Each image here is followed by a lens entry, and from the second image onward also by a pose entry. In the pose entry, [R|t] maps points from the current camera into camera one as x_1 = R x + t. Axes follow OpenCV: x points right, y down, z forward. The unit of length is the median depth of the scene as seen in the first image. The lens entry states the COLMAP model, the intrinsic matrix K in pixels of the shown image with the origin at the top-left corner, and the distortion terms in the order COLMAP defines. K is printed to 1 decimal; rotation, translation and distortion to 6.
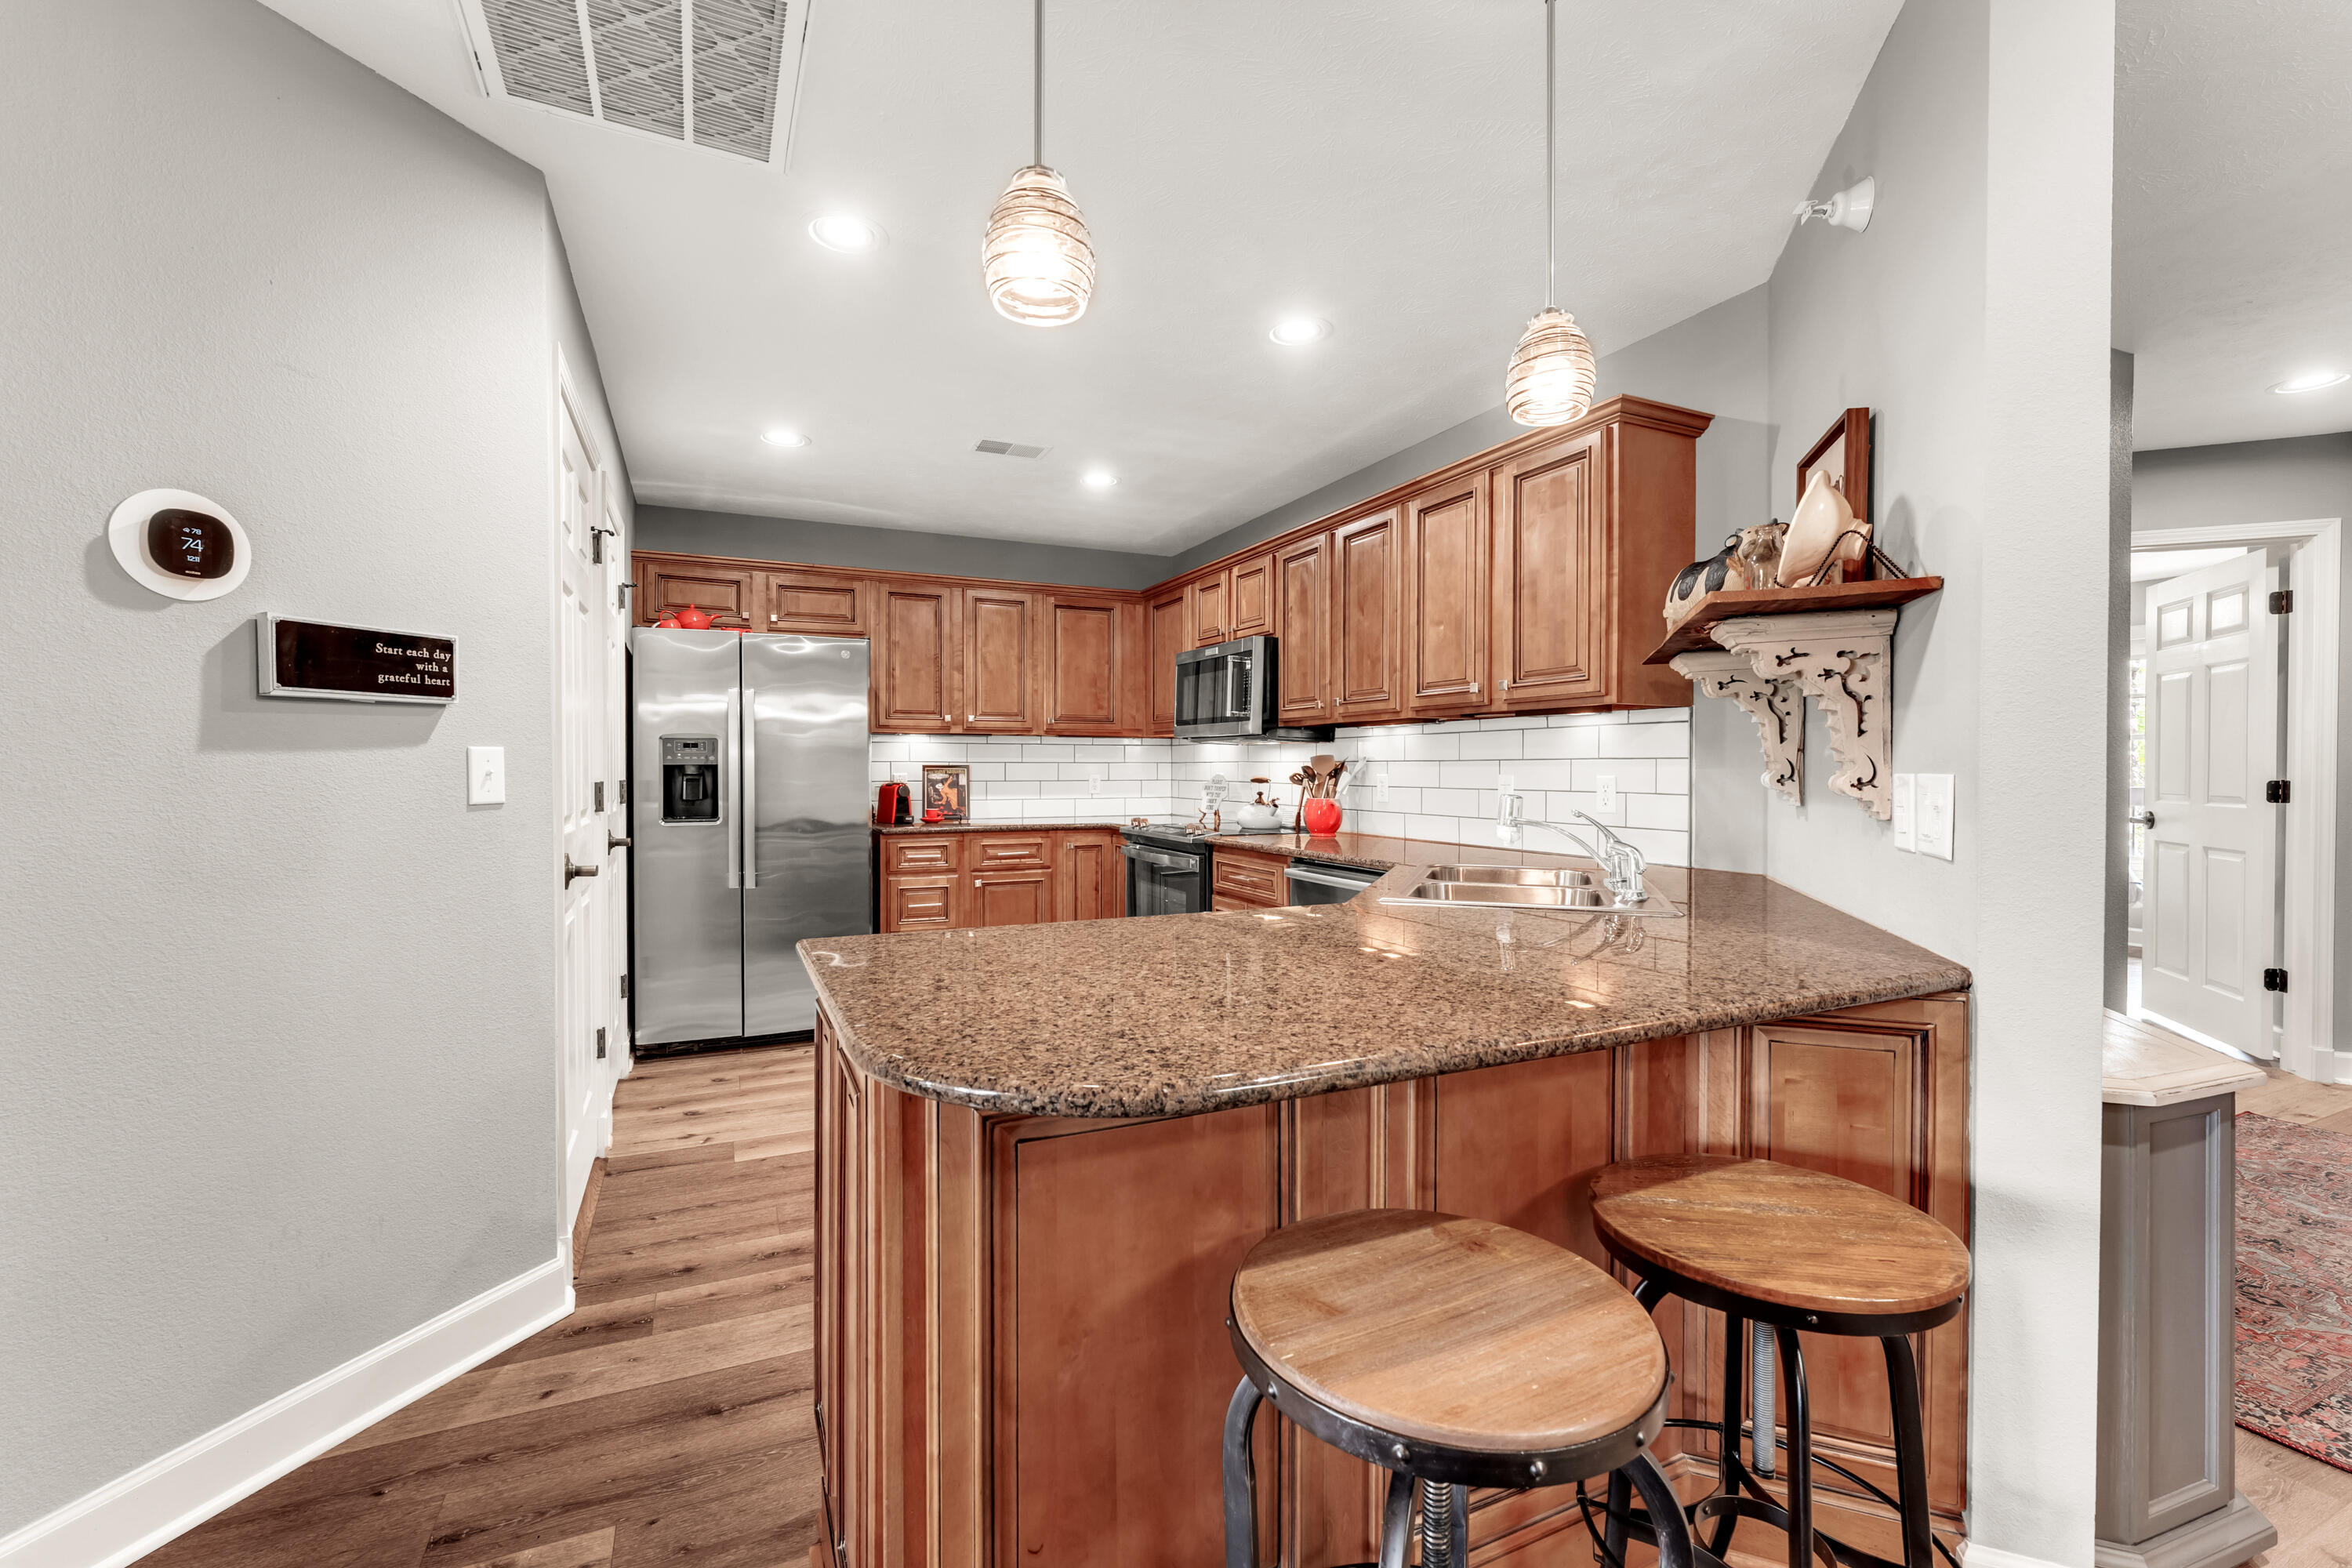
lens RADIAL K [[931.9, 0, 1131.4], [0, 931.9, 747.6], [0, 0, 1]] dist [-0.002188, -0.000348]
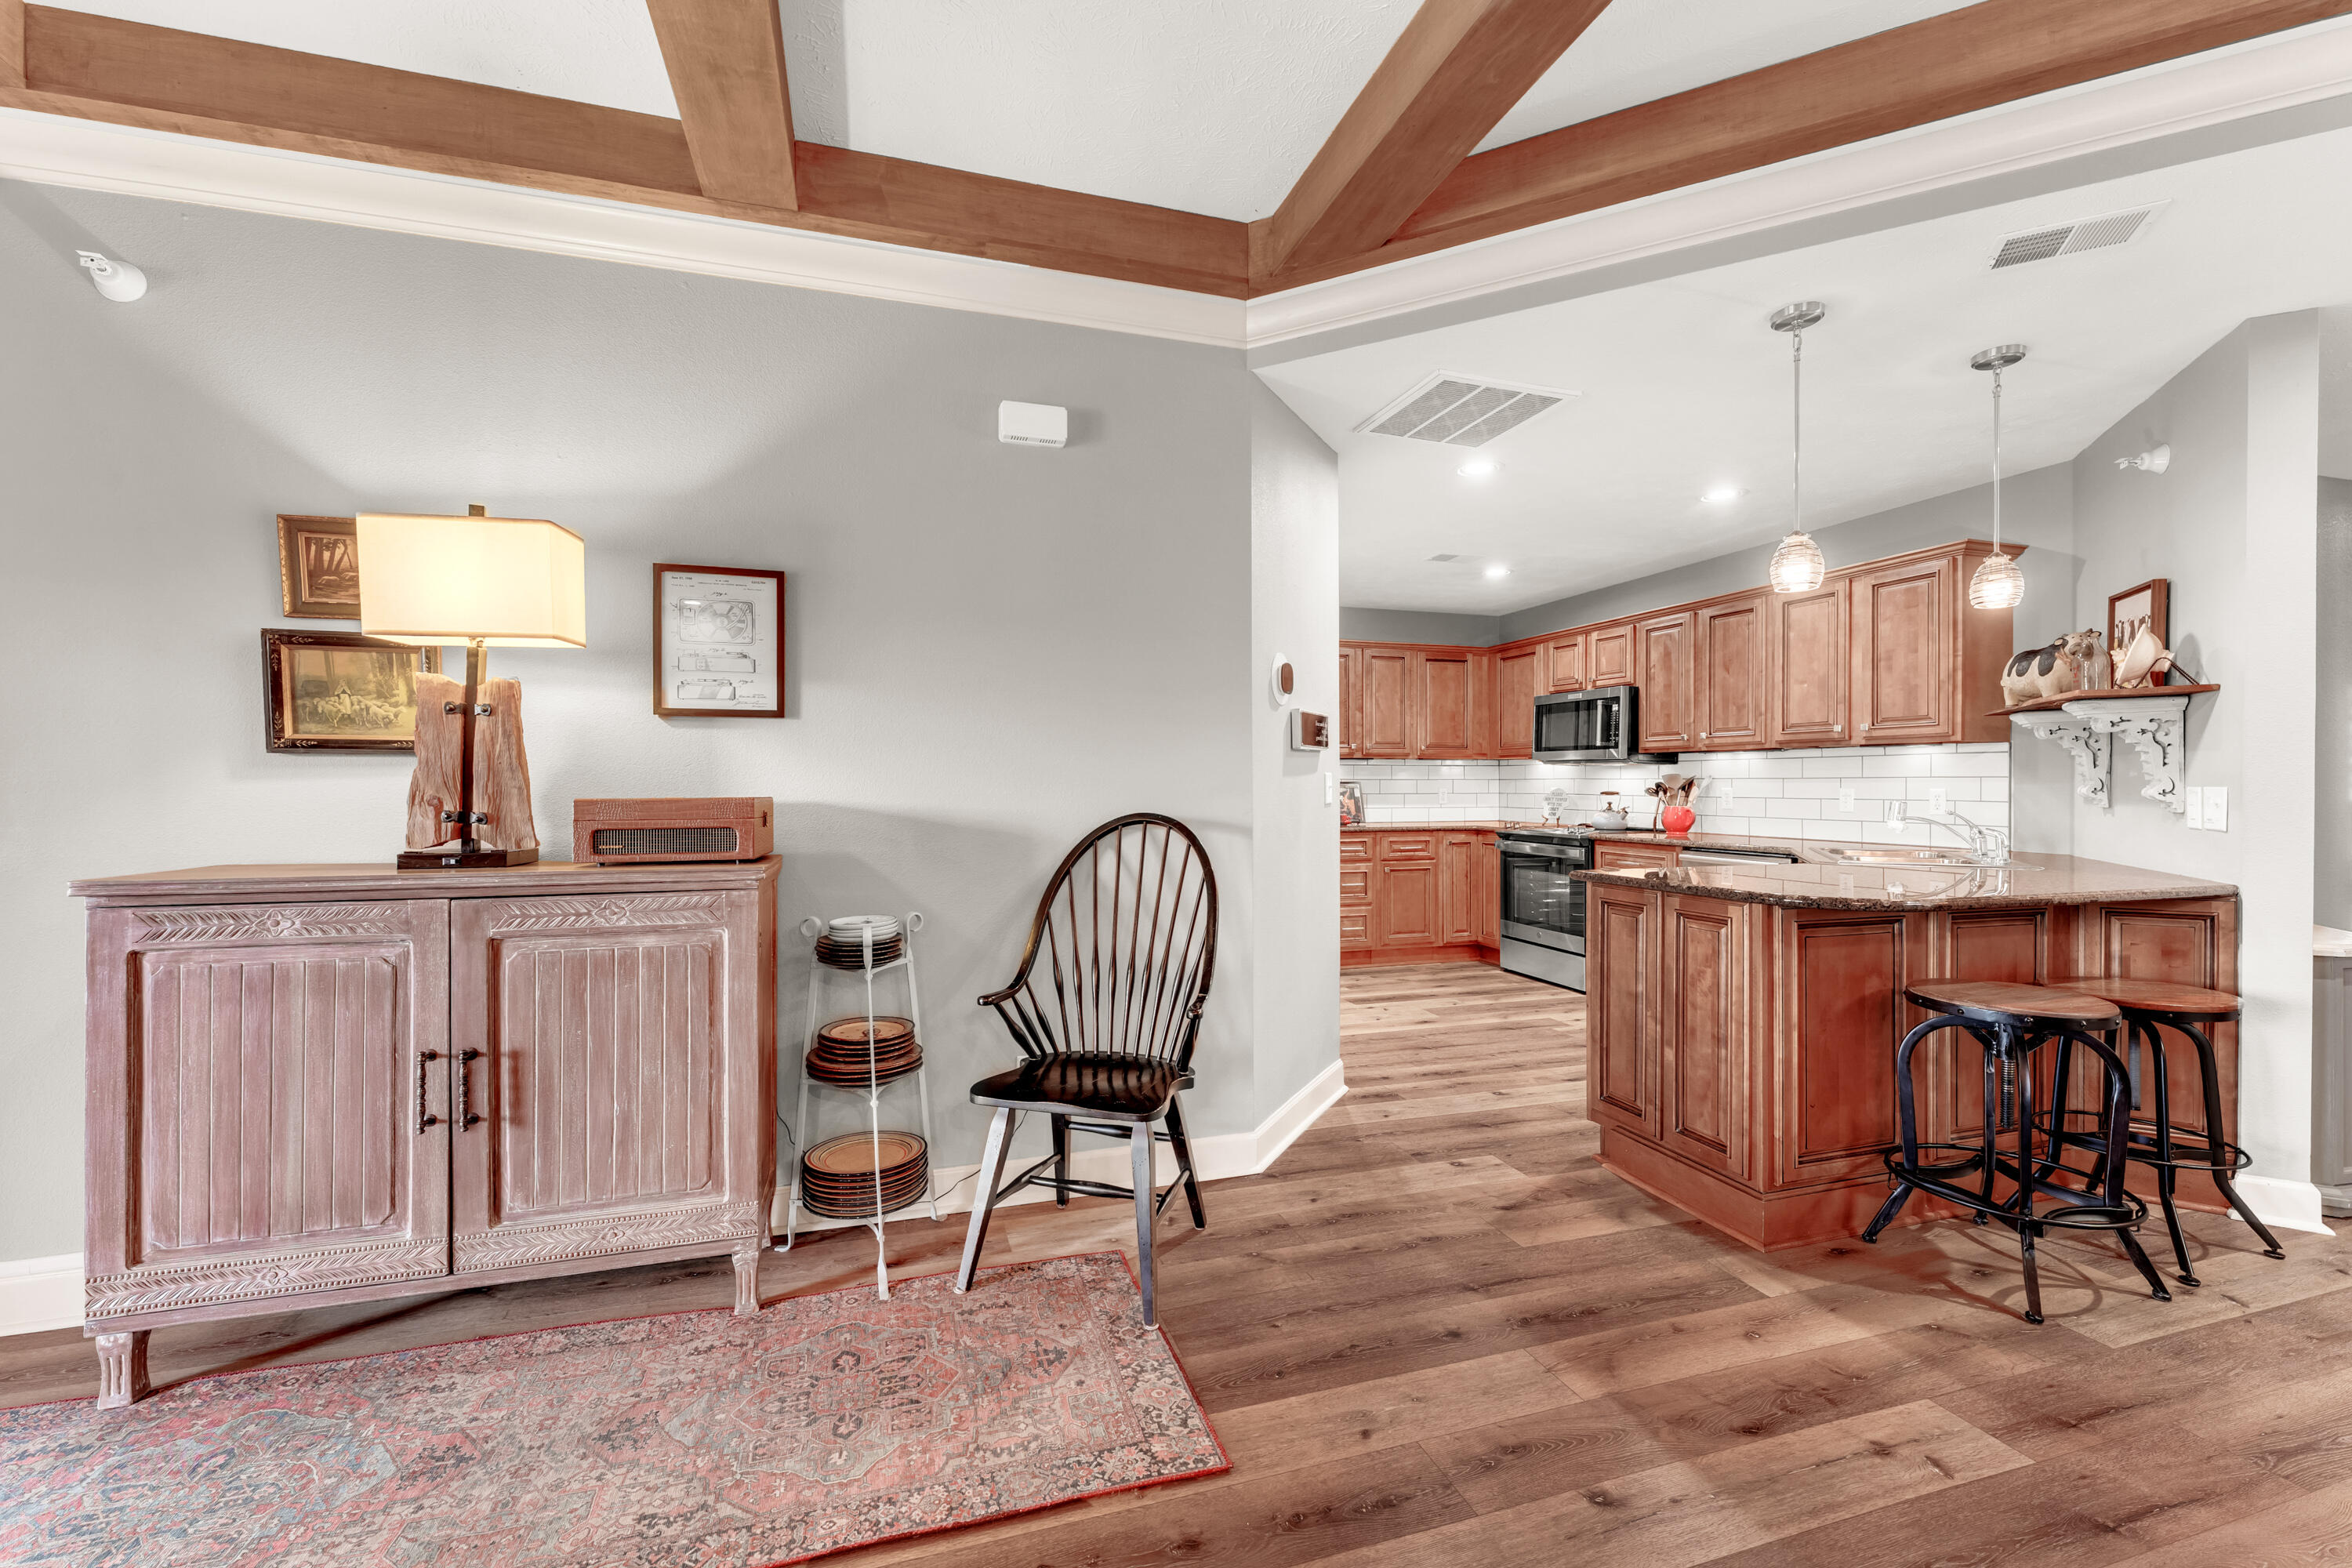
lens RADIAL K [[931.9, 0, 1138.8], [0, 931.9, 762.7], [0, 0, 1]] dist [-0.002188, -0.000348]
pose [[0.993461, -0.003483, -0.114116, -0.477411], [0.003475, 0.999994, -0.000268, -0.012525], [0.114116, -0.000130, 0.993467, -0.491265]]
